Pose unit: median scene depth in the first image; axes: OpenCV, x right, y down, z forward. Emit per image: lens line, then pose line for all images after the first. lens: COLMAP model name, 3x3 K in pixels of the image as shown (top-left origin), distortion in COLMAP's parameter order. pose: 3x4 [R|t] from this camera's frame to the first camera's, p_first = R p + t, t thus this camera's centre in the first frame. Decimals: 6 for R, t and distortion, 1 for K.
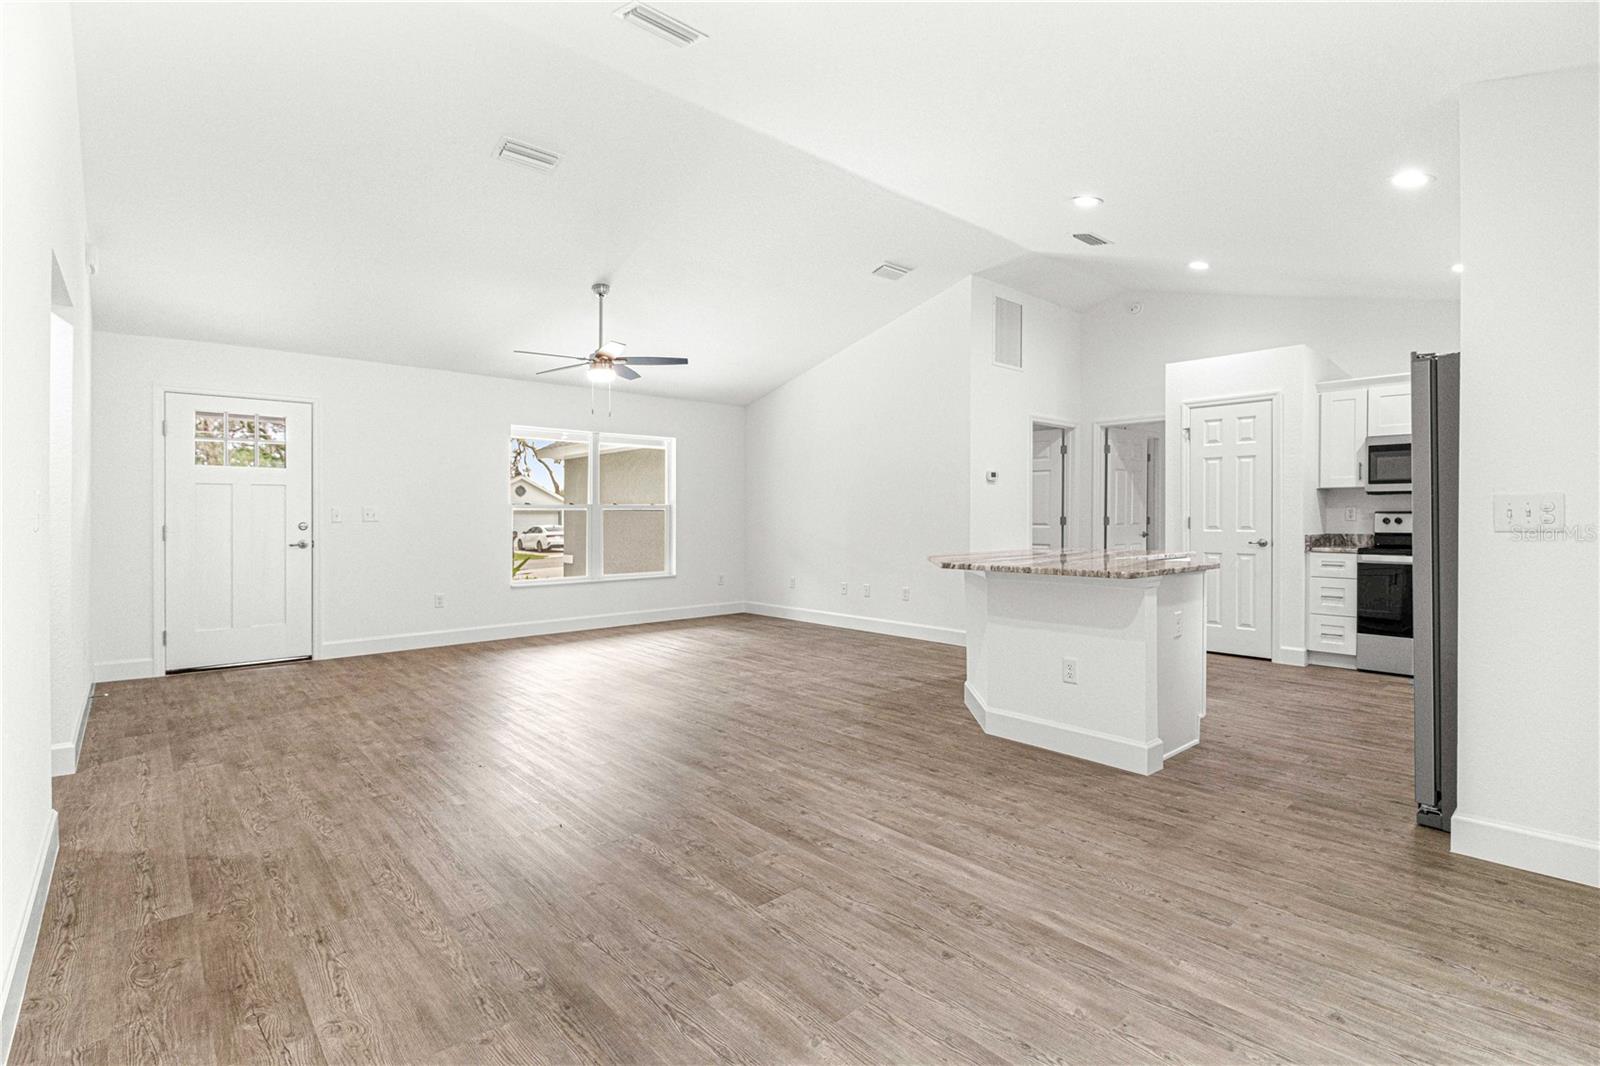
lens RADIAL K [[748.3, 0, 812.1], [0, 748.3, 538.4], [0, 0, 1]] dist [-0.003567, -0.001115]
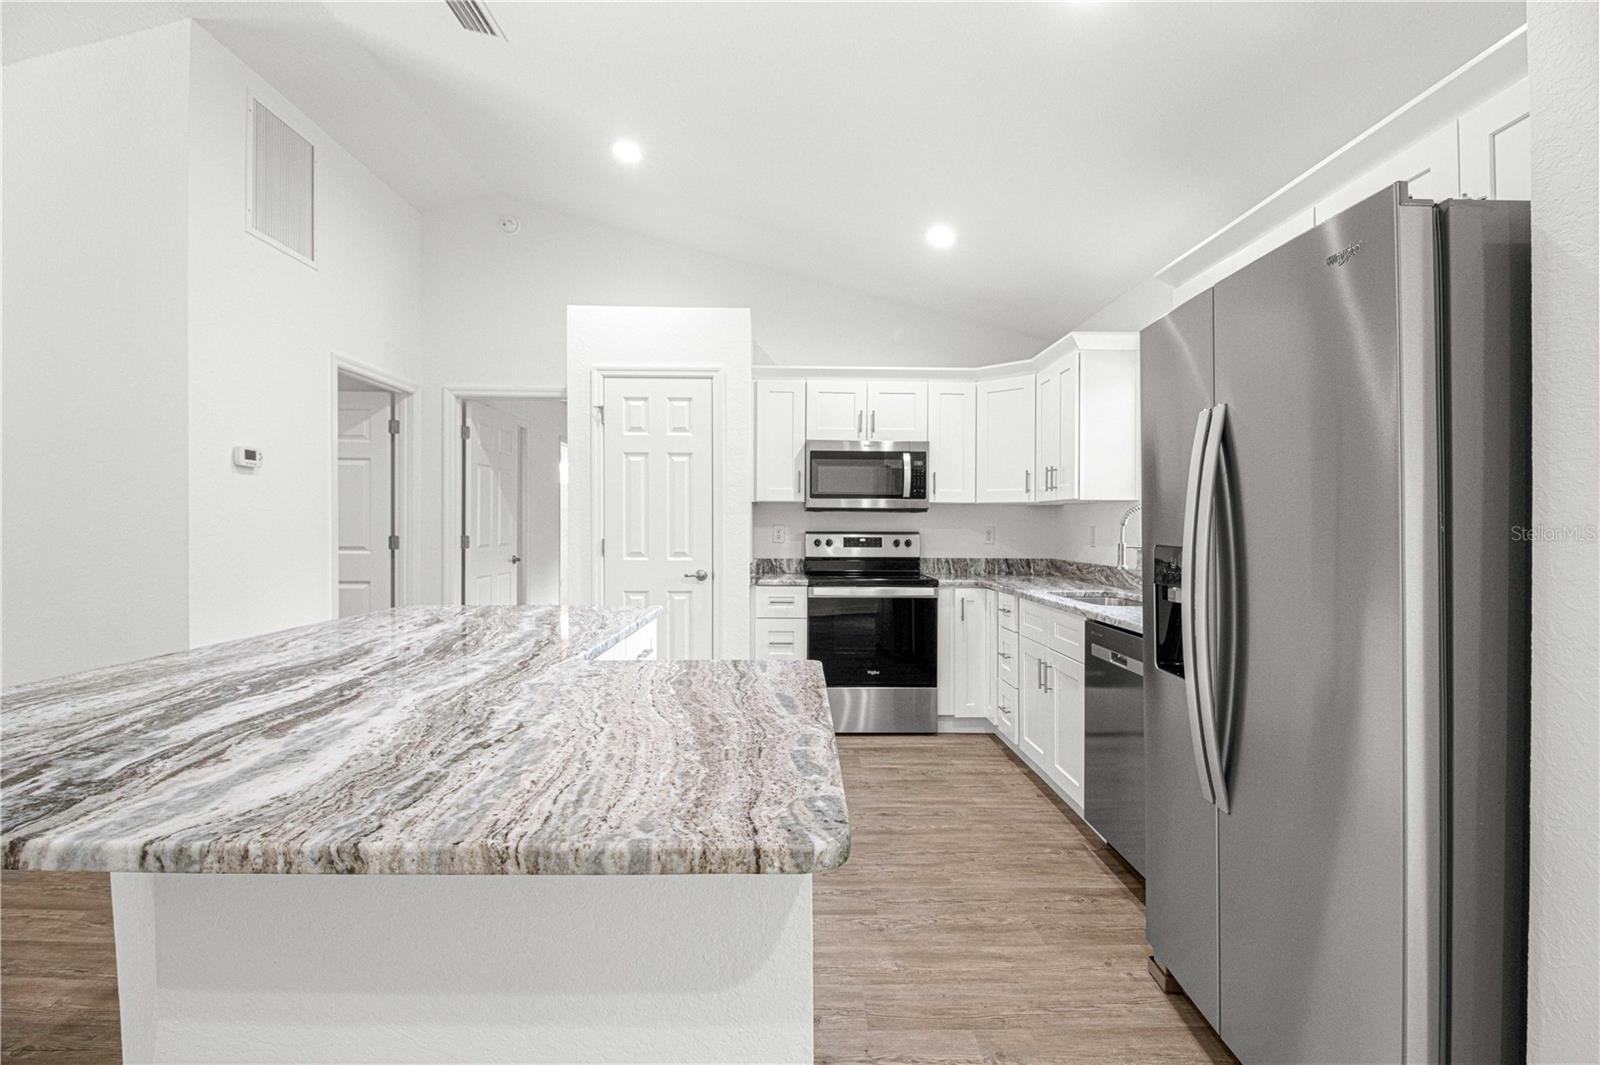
lens RADIAL K [[744.4, 0, 804.0], [0, 744.4, 525.0], [0, 0, 1]] dist [0.000405, -0.008267]
pose [[0.657124, 0.005650, 0.753761, 0.132428], [0.015879, 0.999646, -0.021336, -0.026302], [-0.753615, 0.025989, 0.656802, 0.470246]]
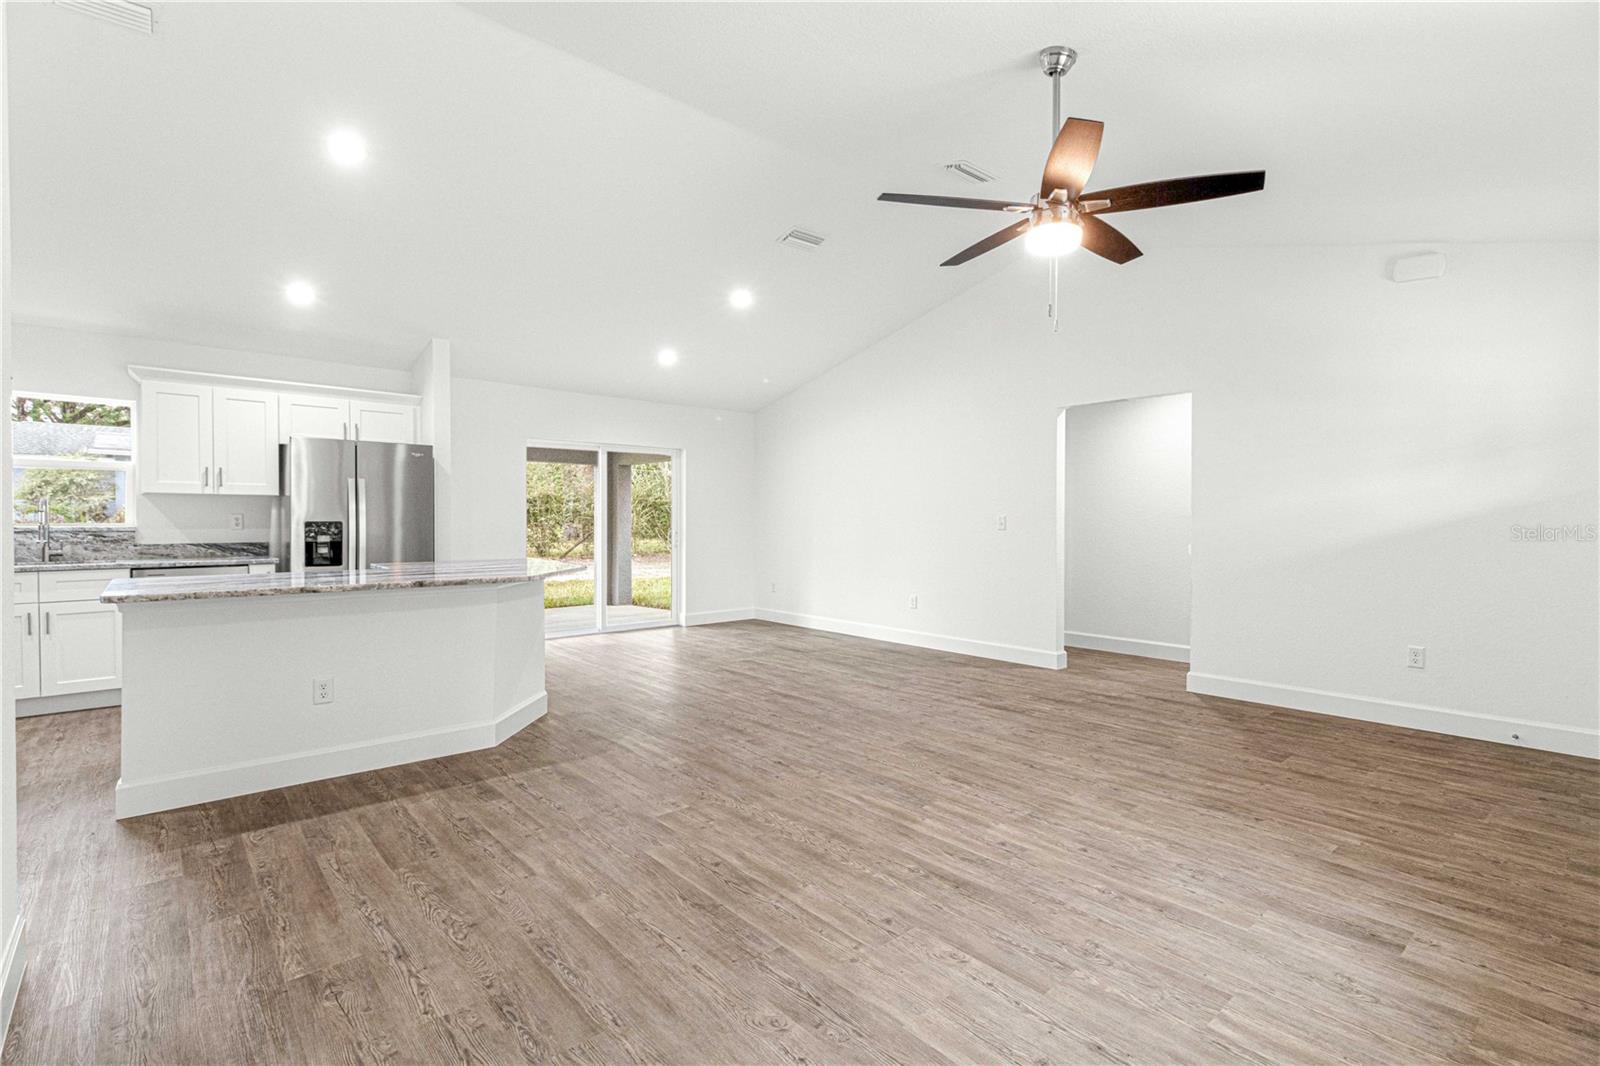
lens RADIAL K [[745.1, 0, 807.8], [0, 745.1, 529.6], [0, 0, 1]] dist [0.016827, -0.009981]
pose [[-0.999857, -0.000883, 0.016883, -0.133300], [-0.000108, 0.998947, 0.045875, -0.053507], [-0.016906, 0.045867, -0.998804, 1.480606]]
